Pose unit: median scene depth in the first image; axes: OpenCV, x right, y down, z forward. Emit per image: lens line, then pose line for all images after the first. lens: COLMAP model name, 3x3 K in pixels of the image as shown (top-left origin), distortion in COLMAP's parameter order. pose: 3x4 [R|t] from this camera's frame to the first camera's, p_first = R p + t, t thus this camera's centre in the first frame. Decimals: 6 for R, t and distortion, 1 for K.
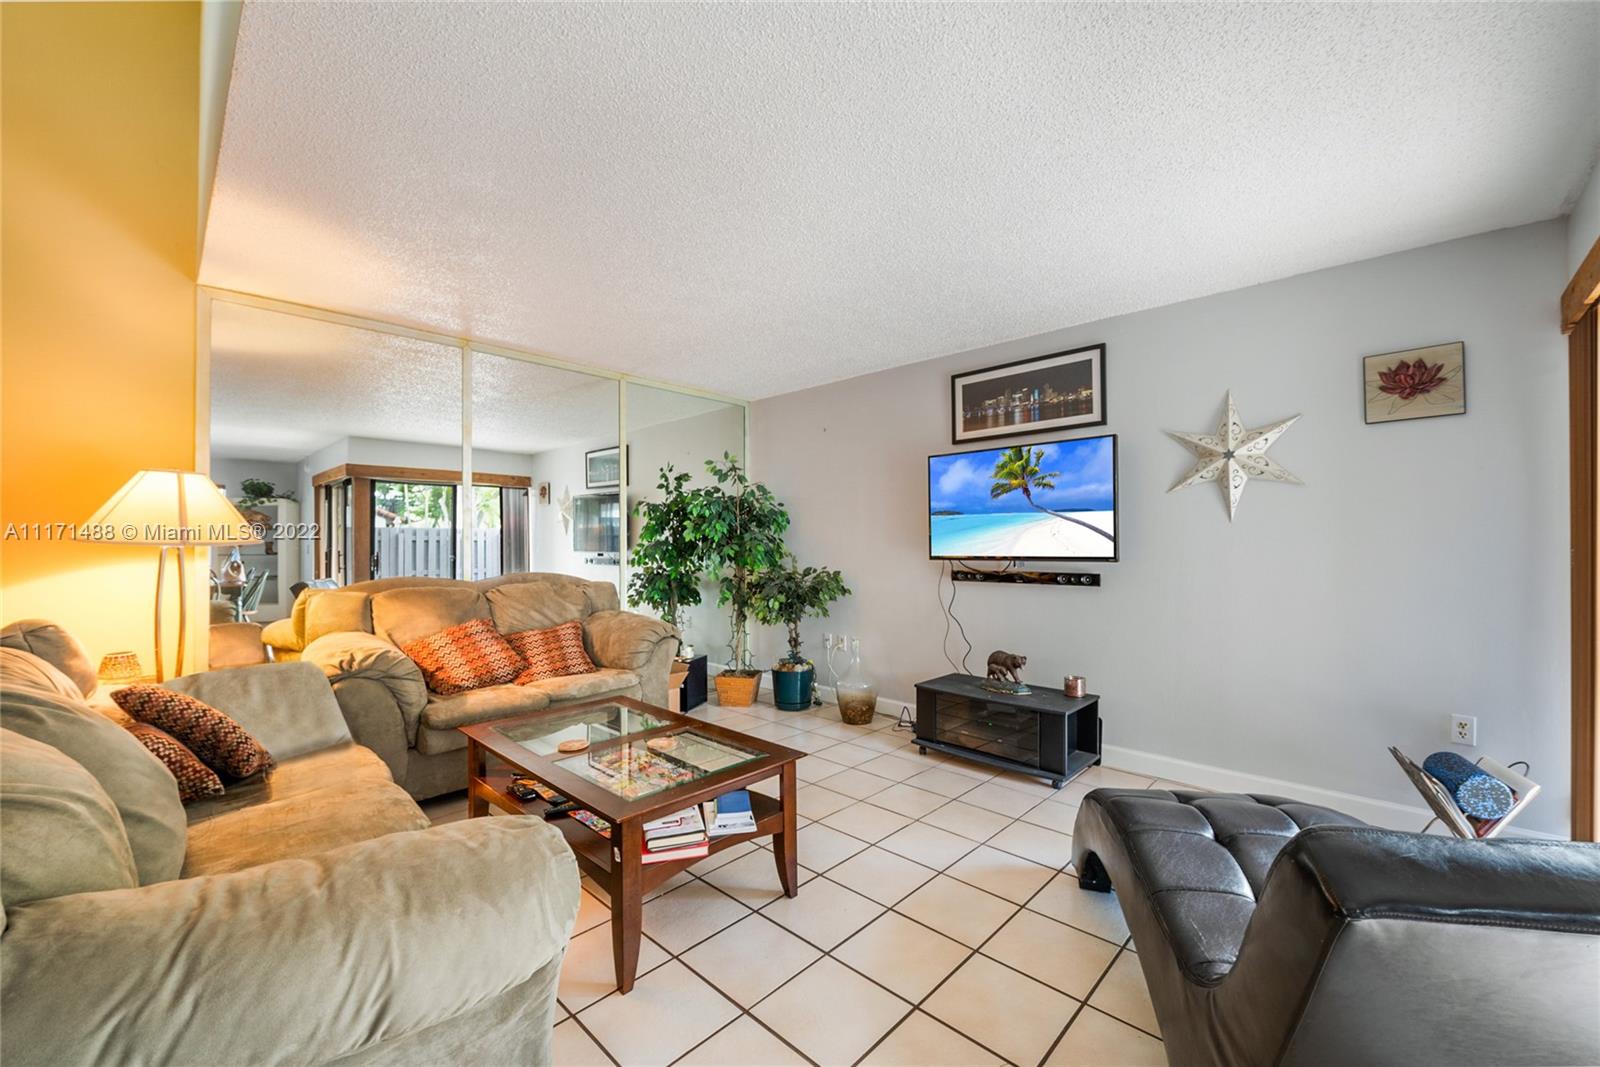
lens RADIAL K [[628.8, 0, 798.0], [0, 628.8, 553.3], [0, 0, 1]] dist [-0.000366, -0.000020]
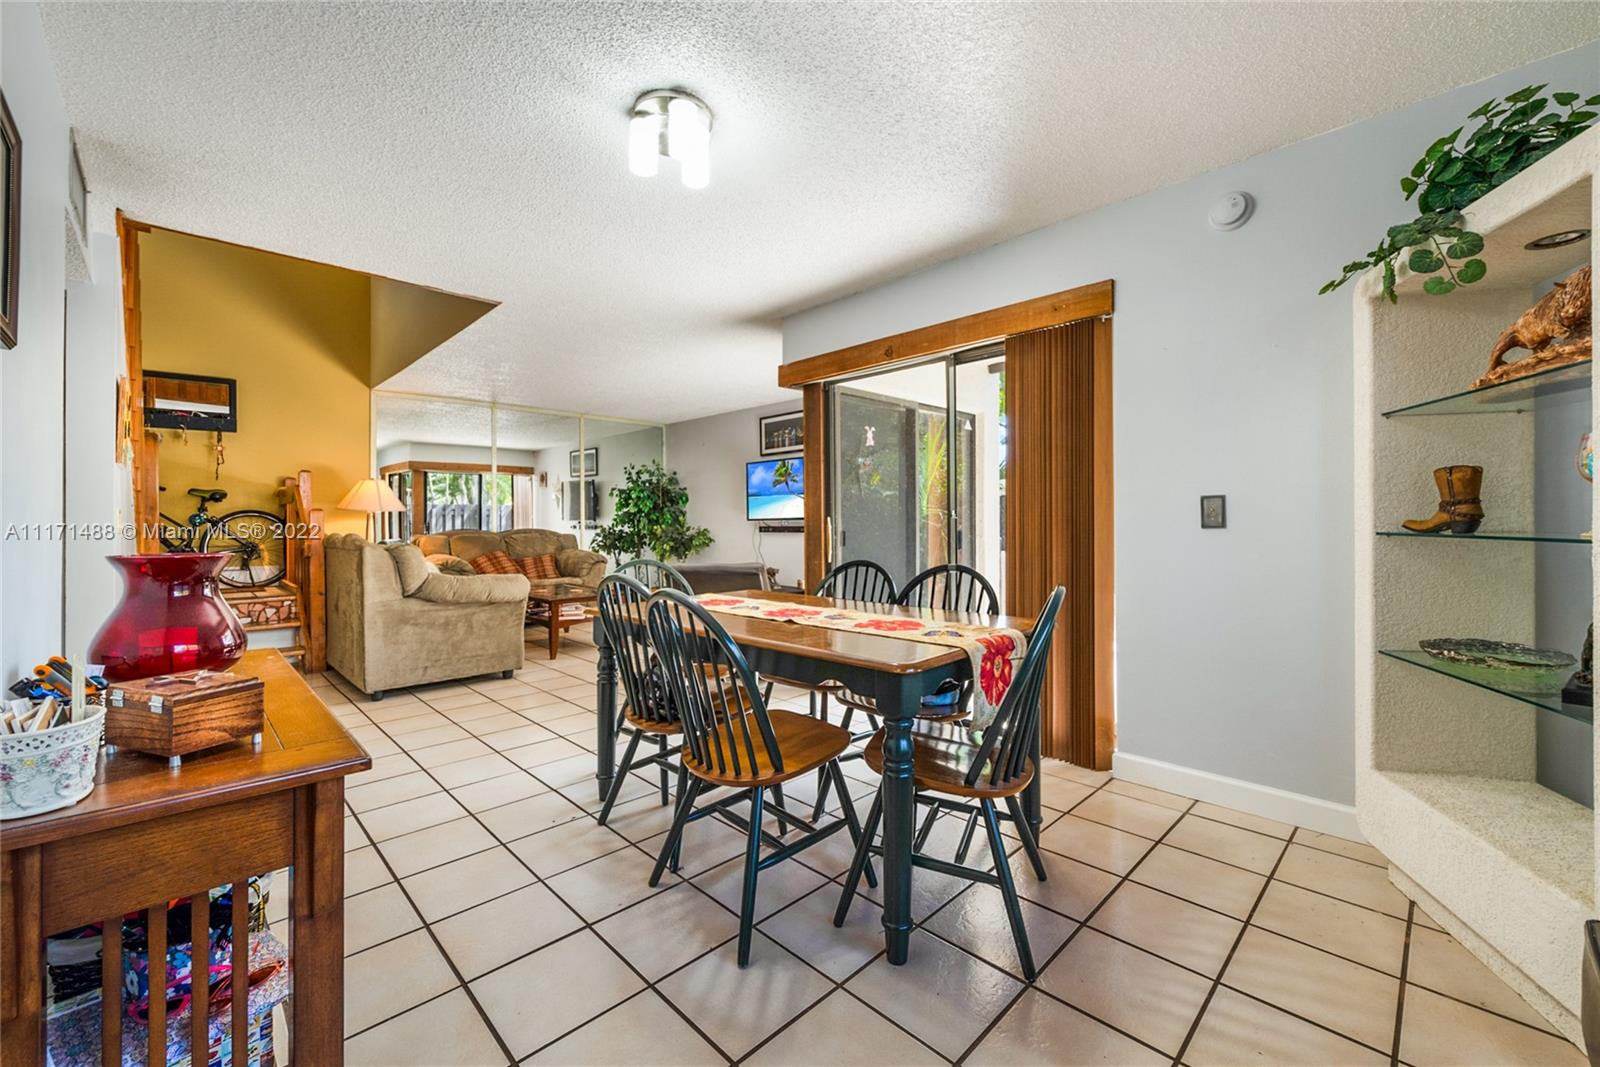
lens RADIAL K [[642.7, 0, 801.6], [0, 642.7, 526.5], [0, 0, 1]] dist [0.000273, 0.000009]
pose [[0.999799, -0.001687, -0.019992, 0.400607], [0.001593, 0.999988, -0.004705, 0.035289], [0.020000, 0.004672, 0.999789, -0.839895]]
